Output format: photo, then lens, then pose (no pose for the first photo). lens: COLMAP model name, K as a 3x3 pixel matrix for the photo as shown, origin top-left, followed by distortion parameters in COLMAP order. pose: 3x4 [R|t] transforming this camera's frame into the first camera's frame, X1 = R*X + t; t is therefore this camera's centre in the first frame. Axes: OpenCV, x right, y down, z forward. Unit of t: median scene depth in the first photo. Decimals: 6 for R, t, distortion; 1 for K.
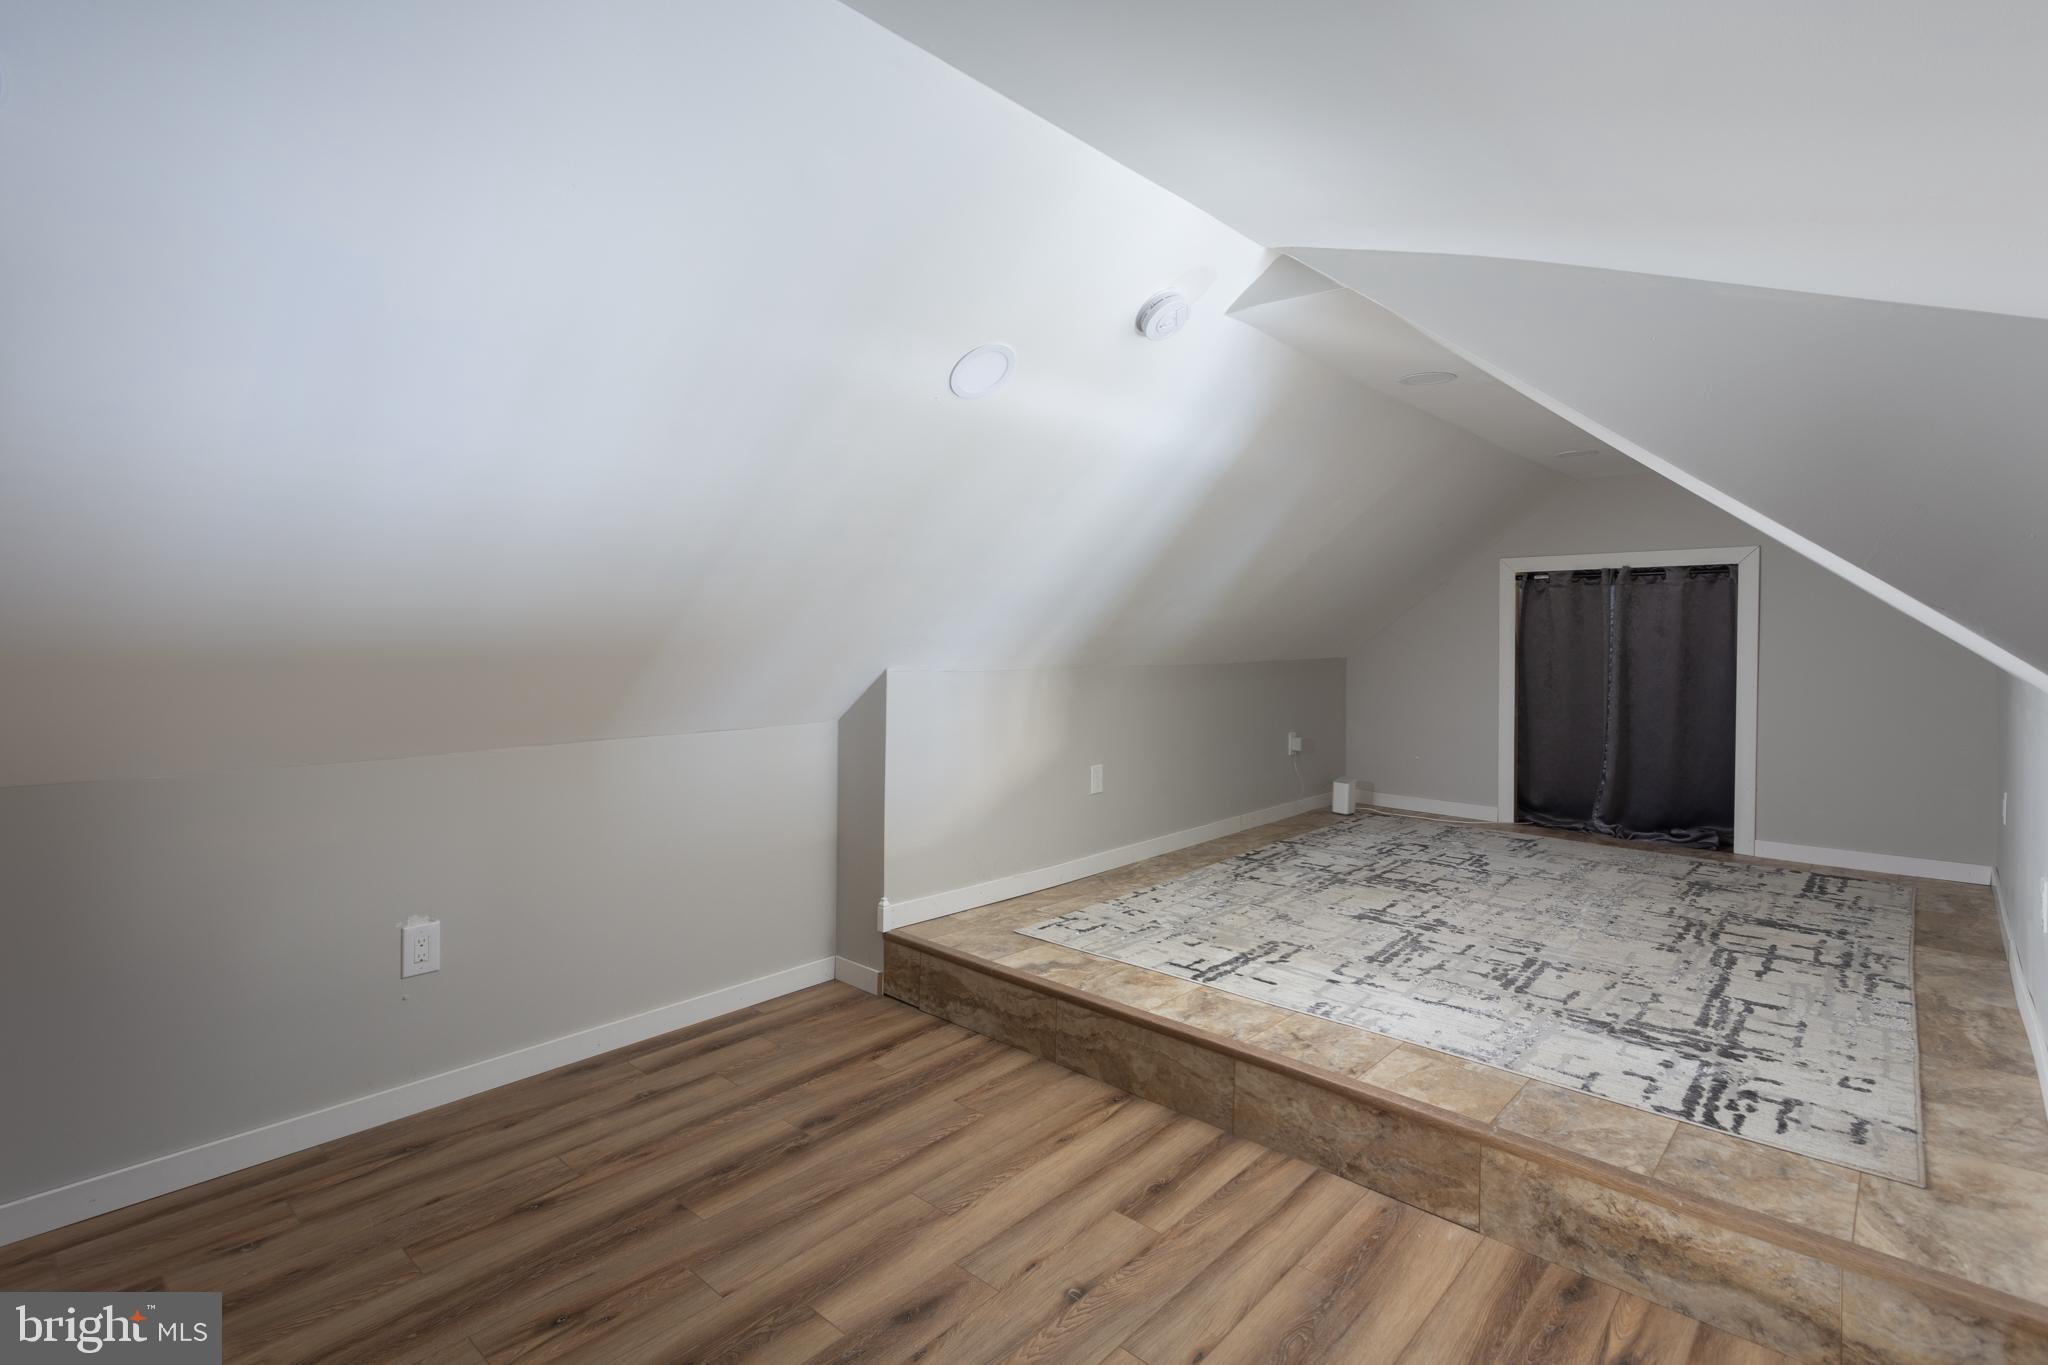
lens RADIAL K [[987.3, 0, 1025.4], [0, 987.3, 632.2], [0, 0, 1]] dist [-0.015918, 0.001094]
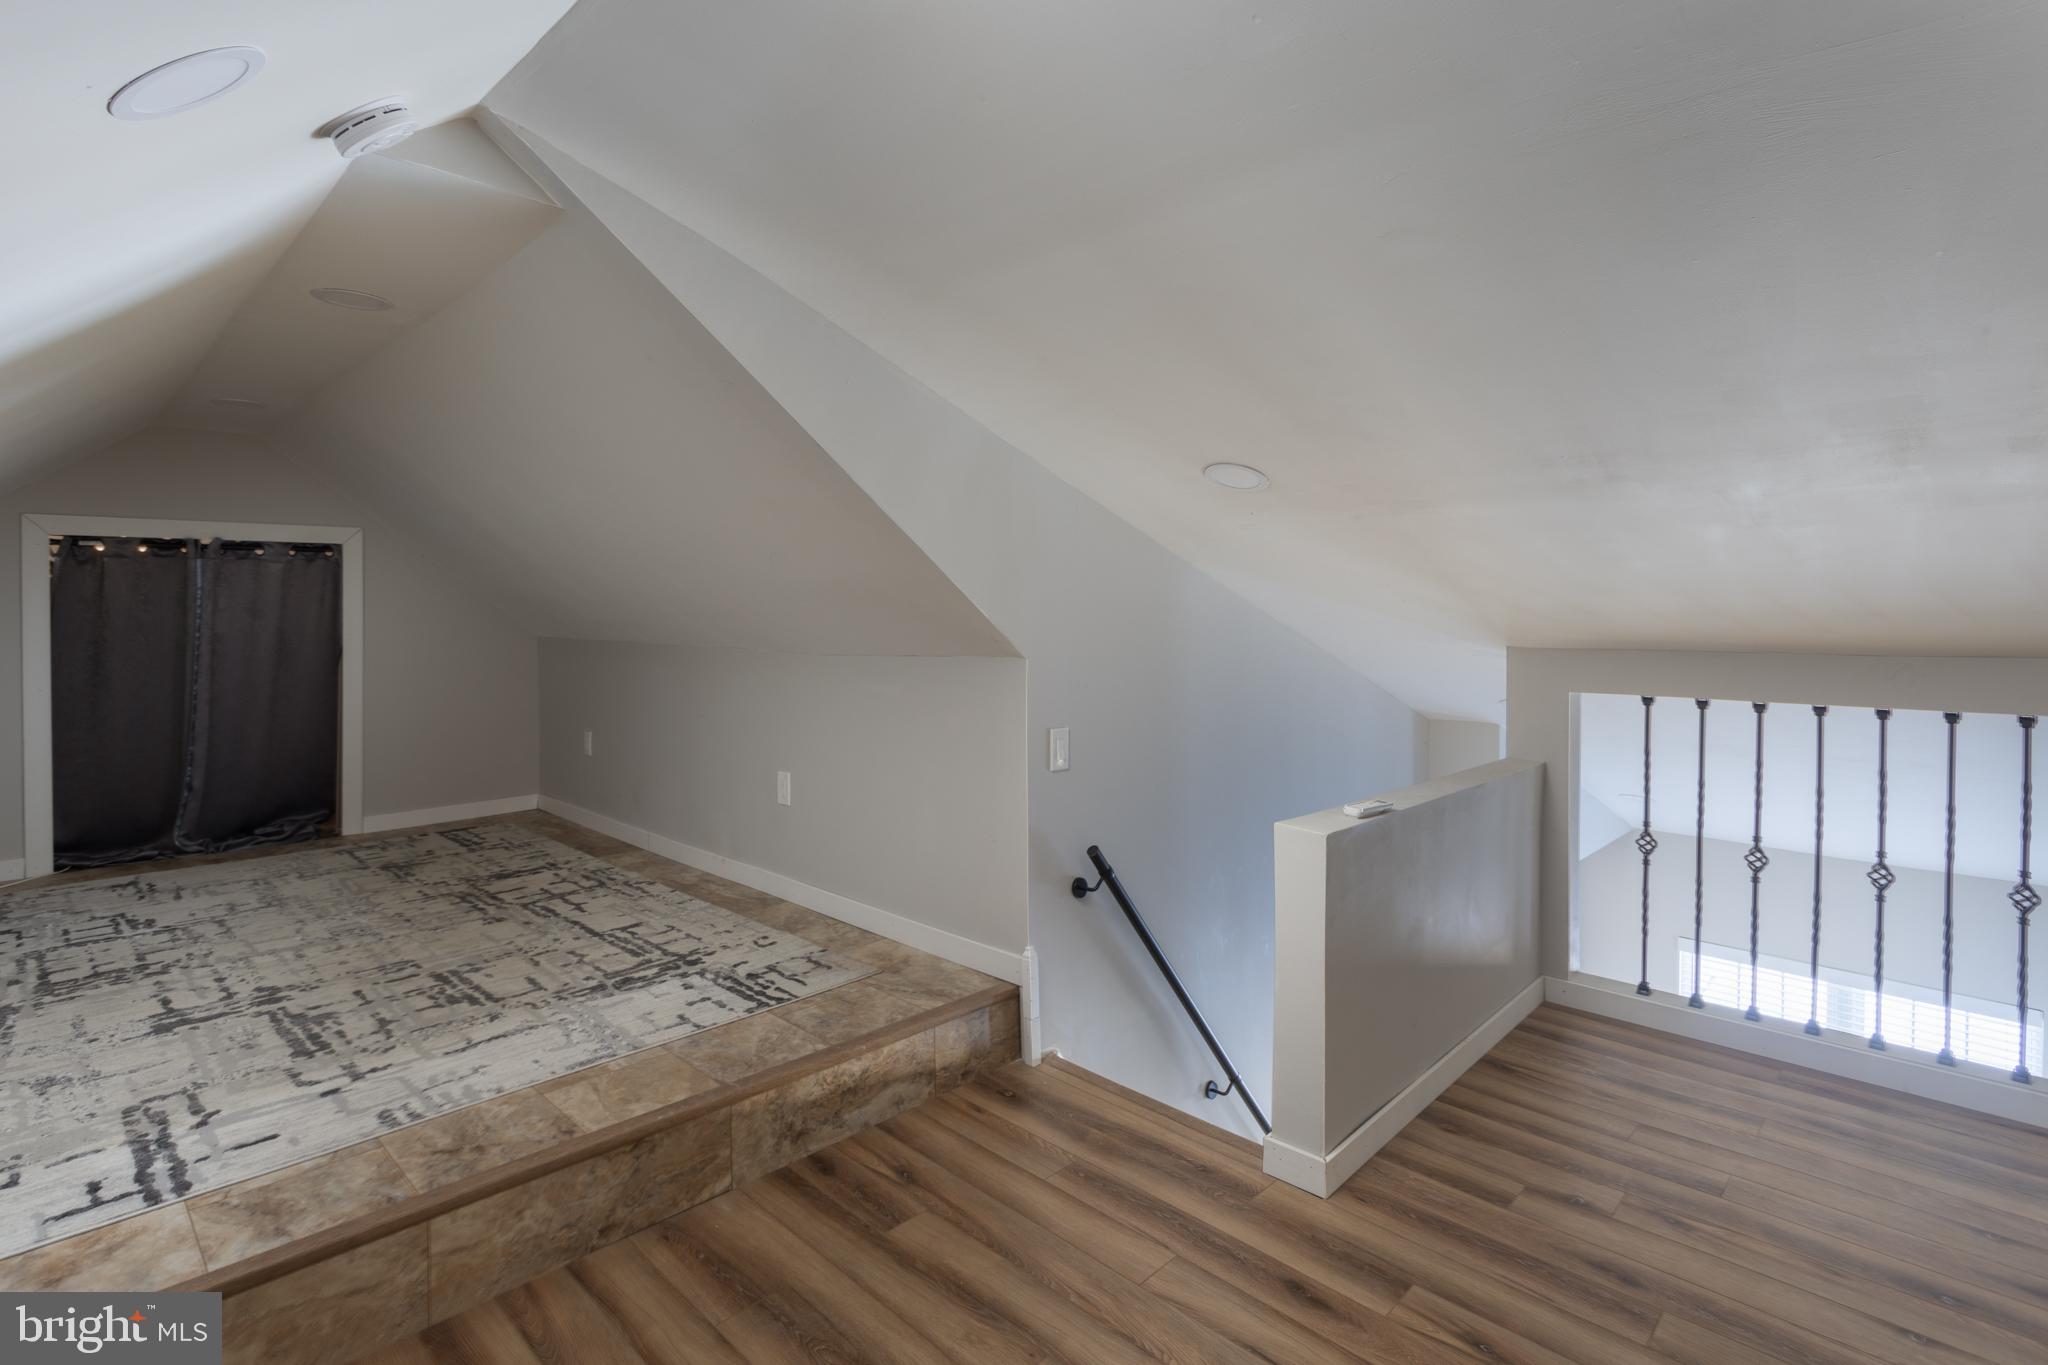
lens RADIAL K [[987.3, 0, 1025.4], [0, 987.3, 632.2], [0, 0, 1]] dist [-0.015918, 0.001094]
pose [[0.034478, -0.029138, 0.998981, -0.436407], [0.009235, 0.999542, 0.028836, -0.004228], [-0.999363, 0.008231, 0.034731, 0.514465]]
